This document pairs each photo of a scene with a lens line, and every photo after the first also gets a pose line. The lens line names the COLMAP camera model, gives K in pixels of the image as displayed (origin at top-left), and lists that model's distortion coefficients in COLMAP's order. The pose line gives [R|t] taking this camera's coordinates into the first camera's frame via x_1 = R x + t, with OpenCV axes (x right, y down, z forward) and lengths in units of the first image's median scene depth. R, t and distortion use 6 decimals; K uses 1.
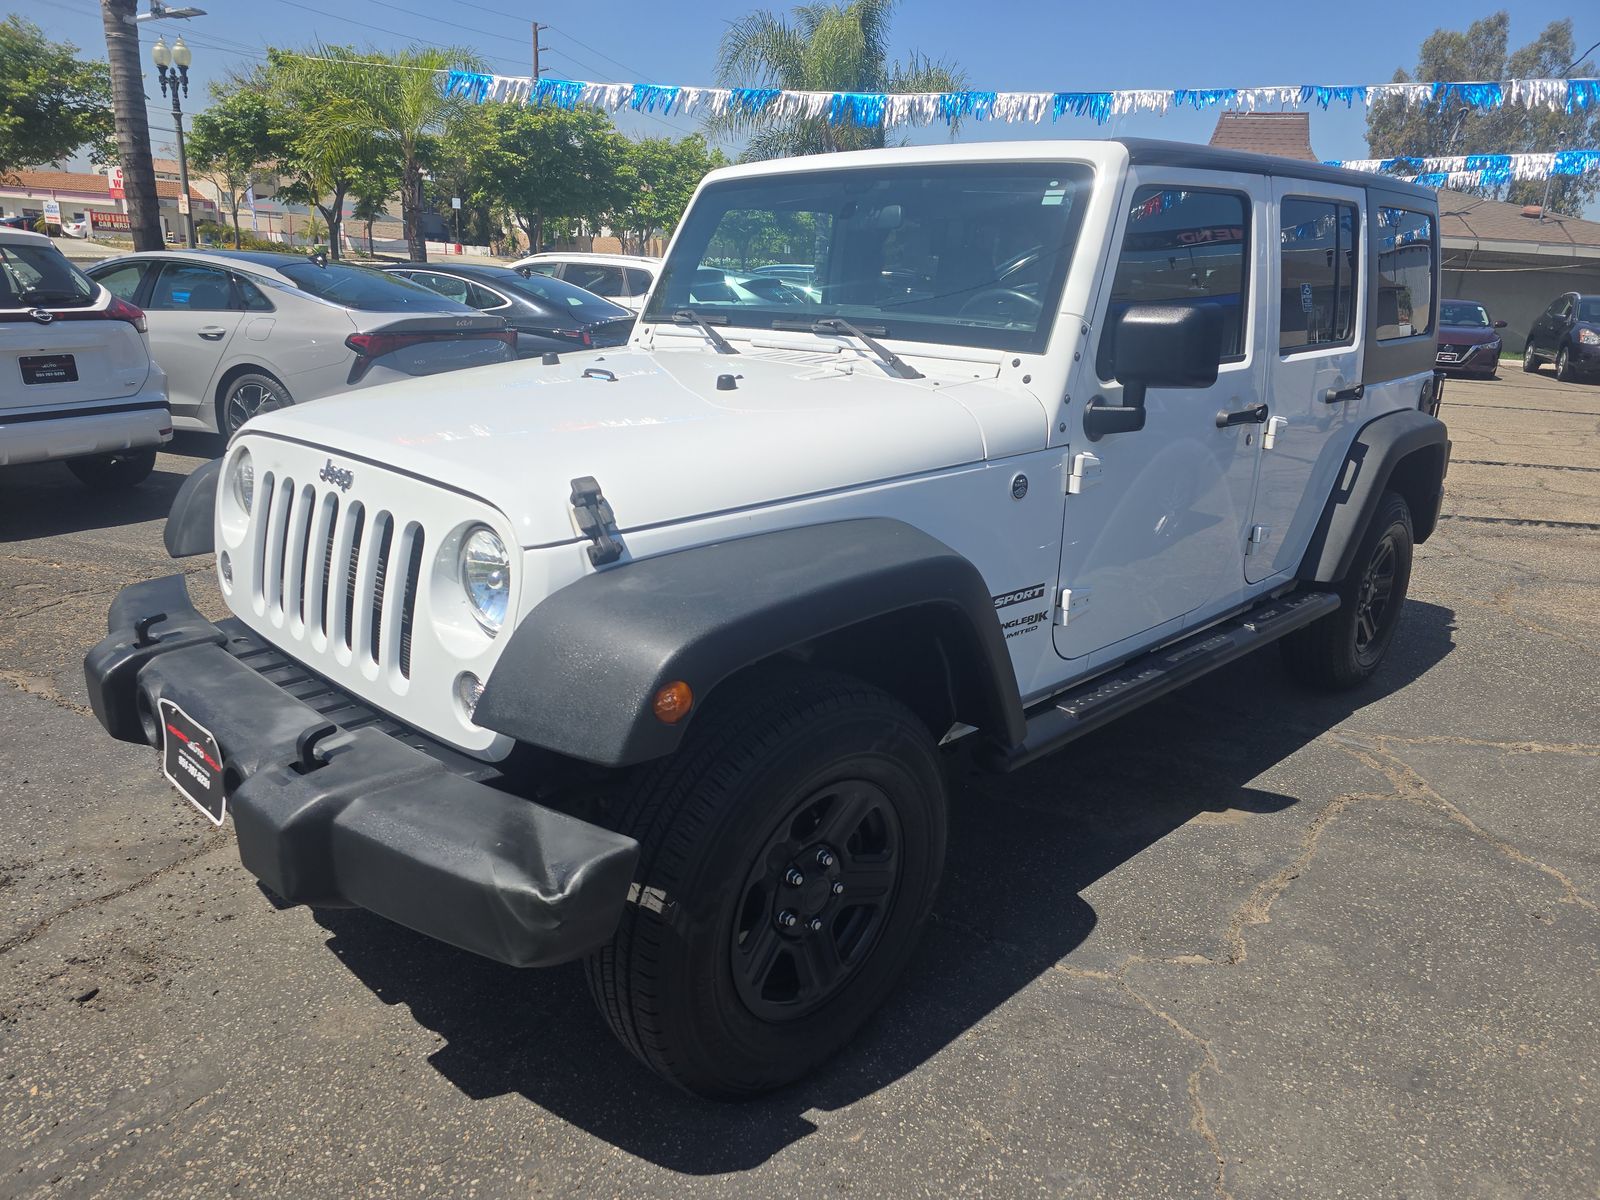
lens RADIAL K [[1058.2, 0, 817.2], [0, 1058.2, 596.3], [0, 0, 1]] dist [0.052506, -0.047734]
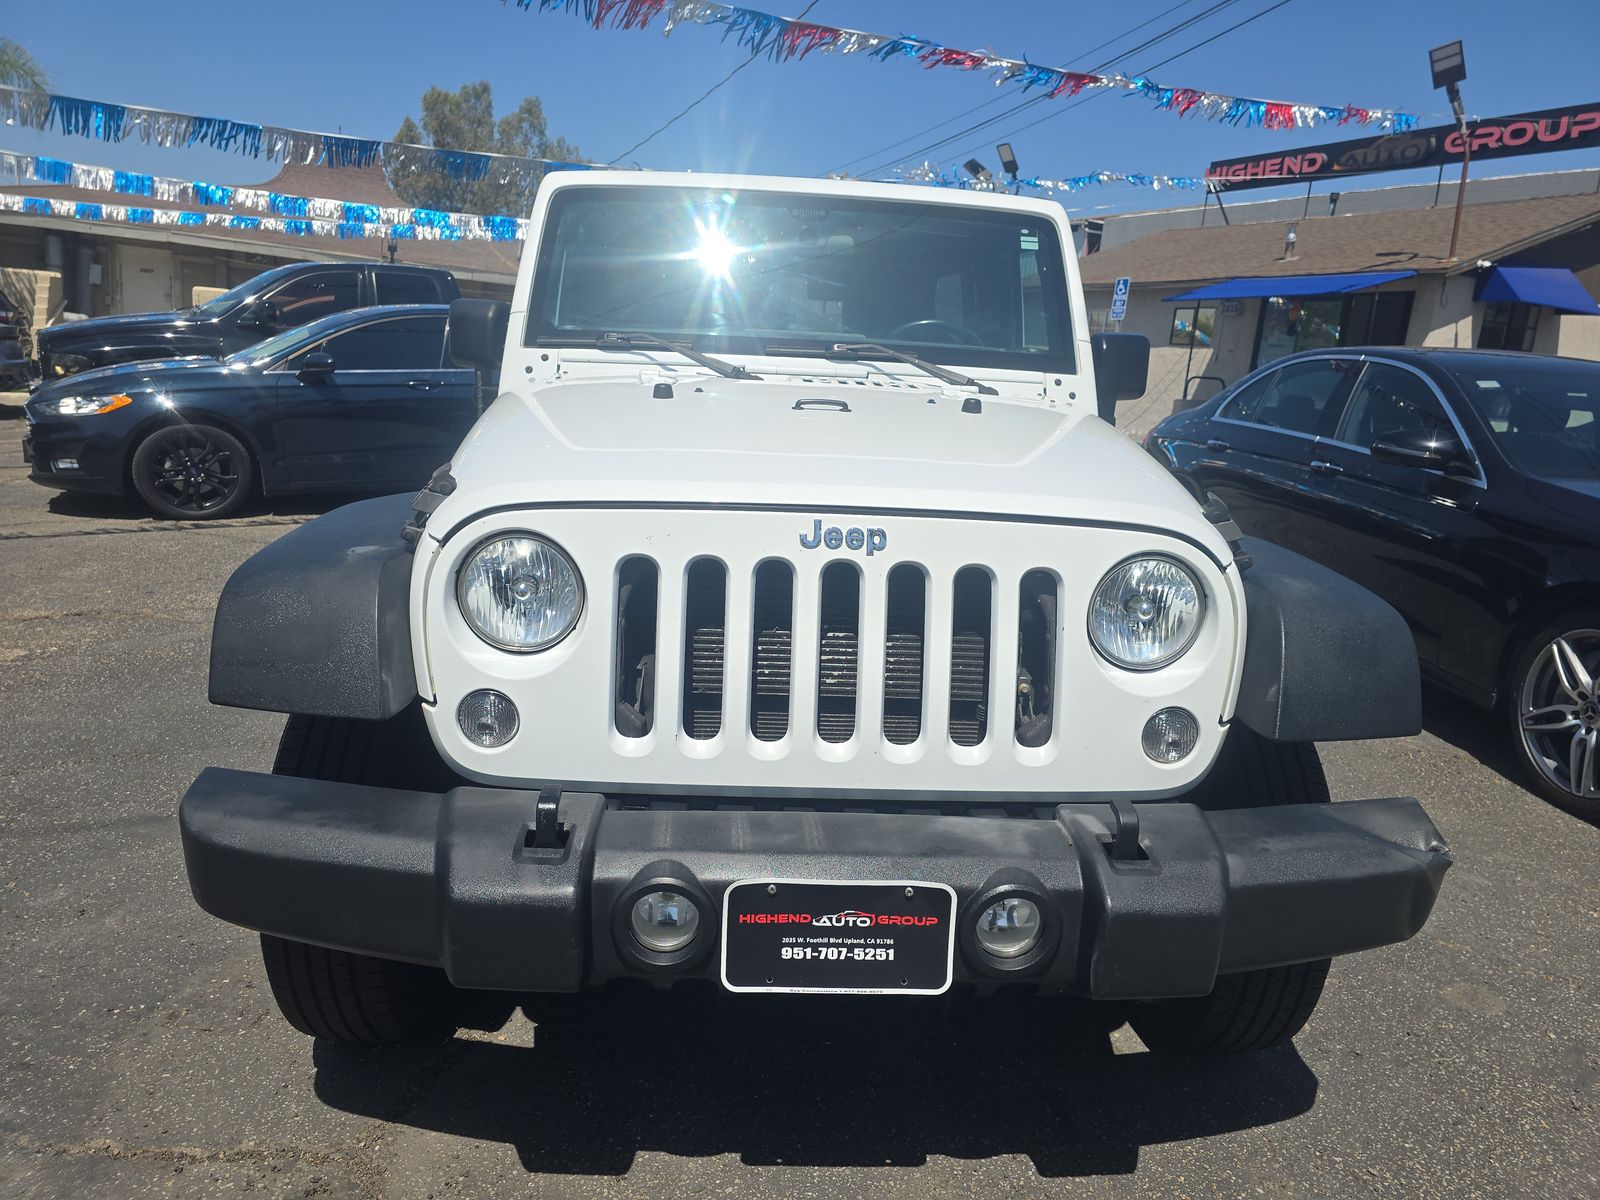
lens RADIAL K [[1058.2, 0, 817.2], [0, 1058.2, 596.3], [0, 0, 1]] dist [0.052506, -0.047734]
pose [[0.691806, -0.163144, 0.703412, -0.949814], [0.182070, 0.982078, 0.048711, -0.104333], [-0.698752, 0.094372, 0.709112, 0.420589]]
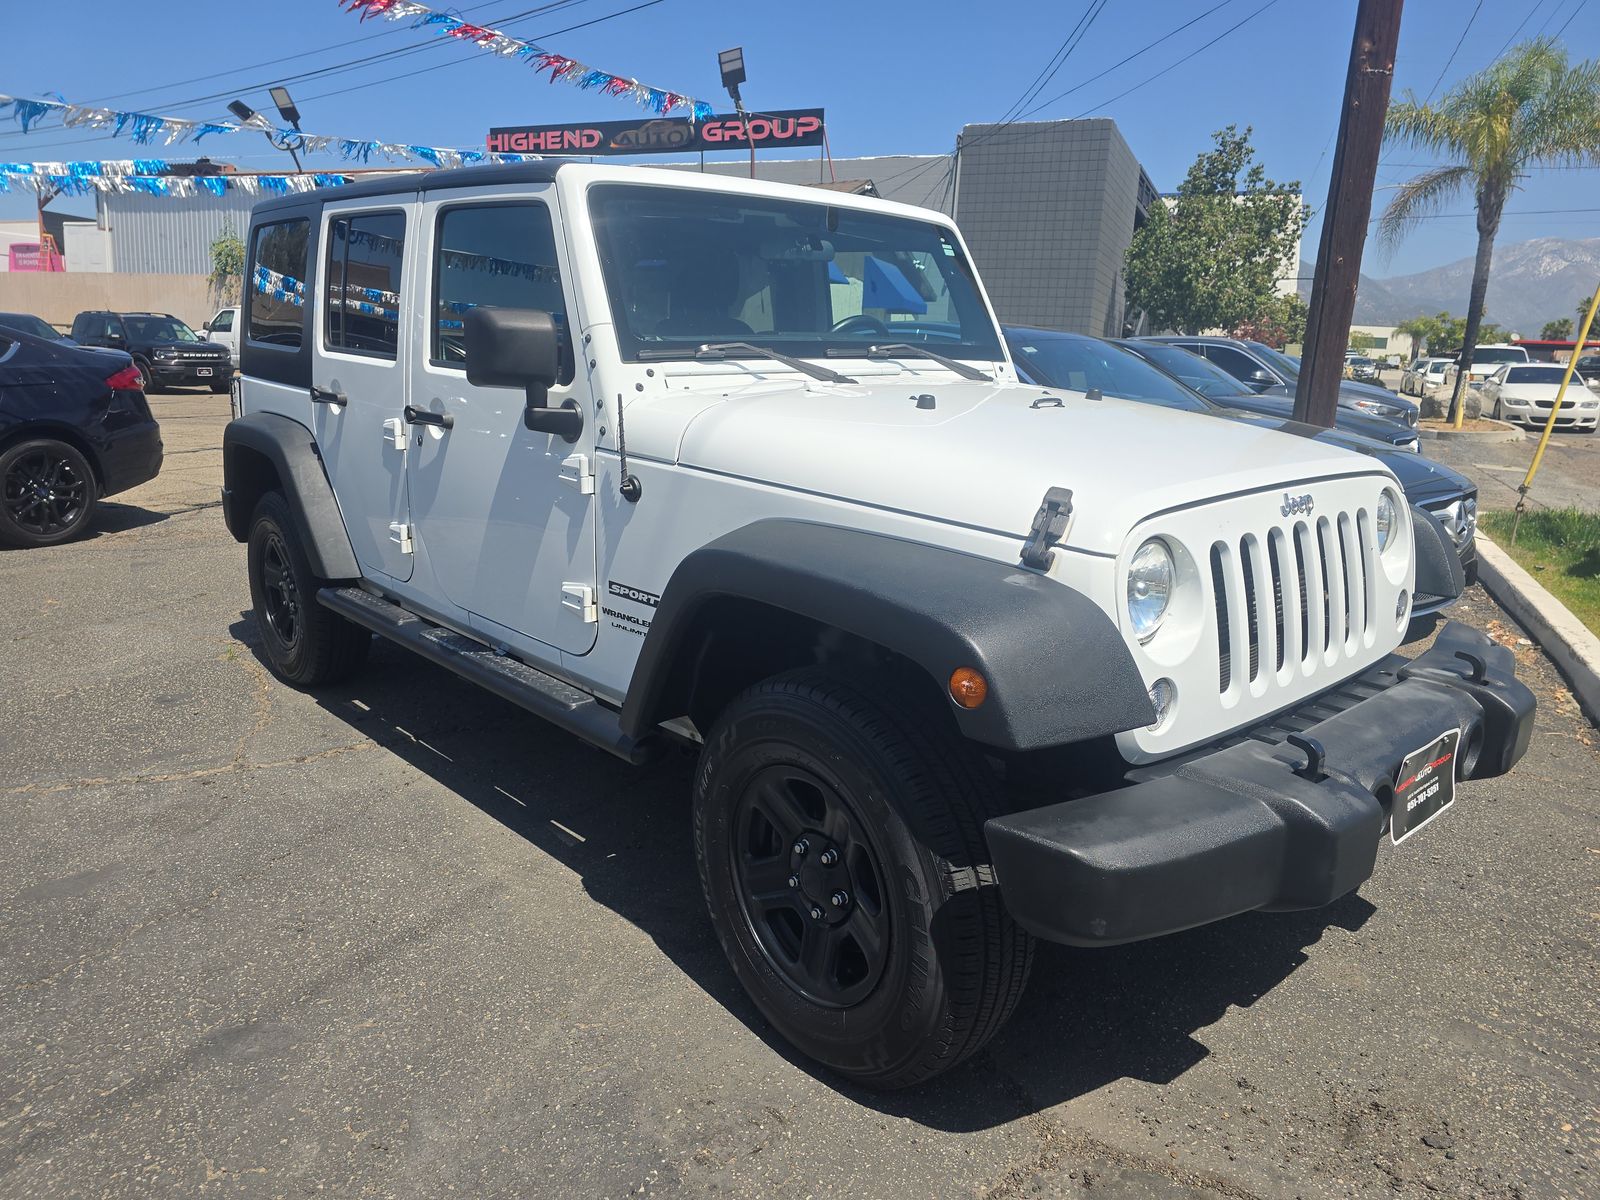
lens RADIAL K [[1058.2, 0, 817.2], [0, 1058.2, 596.3], [0, 0, 1]] dist [0.052506, -0.047734]
pose [[0.089369, -0.266319, 0.959733, -1.402402], [0.270390, 0.933888, 0.233969, -0.370870], [-0.958594, 0.238593, 0.155471, 1.206201]]
